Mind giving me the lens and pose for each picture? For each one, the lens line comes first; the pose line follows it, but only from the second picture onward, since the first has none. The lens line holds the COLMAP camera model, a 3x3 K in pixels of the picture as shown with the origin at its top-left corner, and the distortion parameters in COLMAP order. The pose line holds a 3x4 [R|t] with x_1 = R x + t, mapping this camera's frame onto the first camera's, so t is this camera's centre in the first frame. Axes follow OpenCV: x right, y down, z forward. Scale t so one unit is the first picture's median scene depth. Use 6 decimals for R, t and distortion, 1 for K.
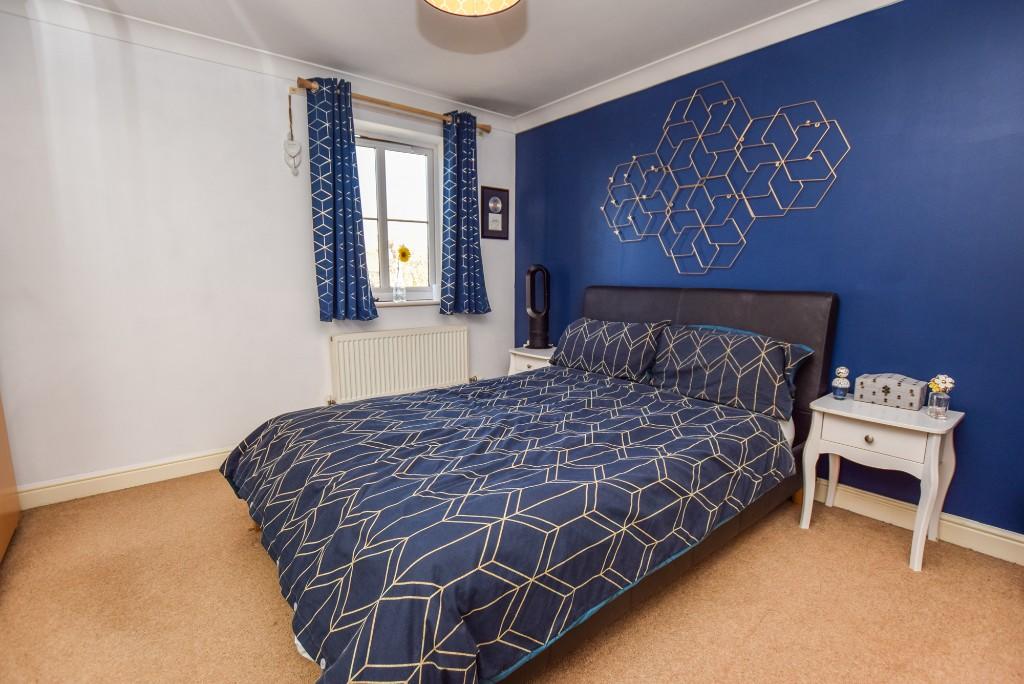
lens RADIAL K [[461.2, 0, 525.2], [0, 461.2, 343.0], [0, 0, 1]] dist [-0.032283, 0.006583]
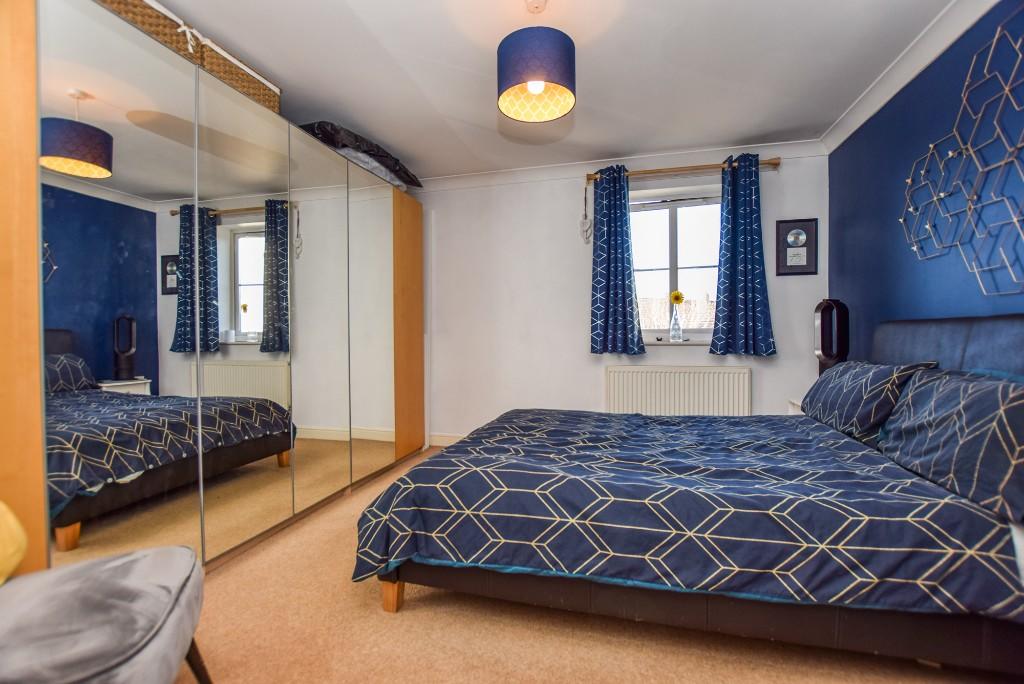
lens RADIAL K [[461.2, 0, 525.2], [0, 461.2, 343.0], [0, 0, 1]] dist [-0.032283, 0.006583]
pose [[0.591271, 0.006632, -0.806446, 0.421369], [-0.105410, 0.992023, -0.069127, 0.028928], [0.799555, 0.125880, 0.587253, 0.085887]]
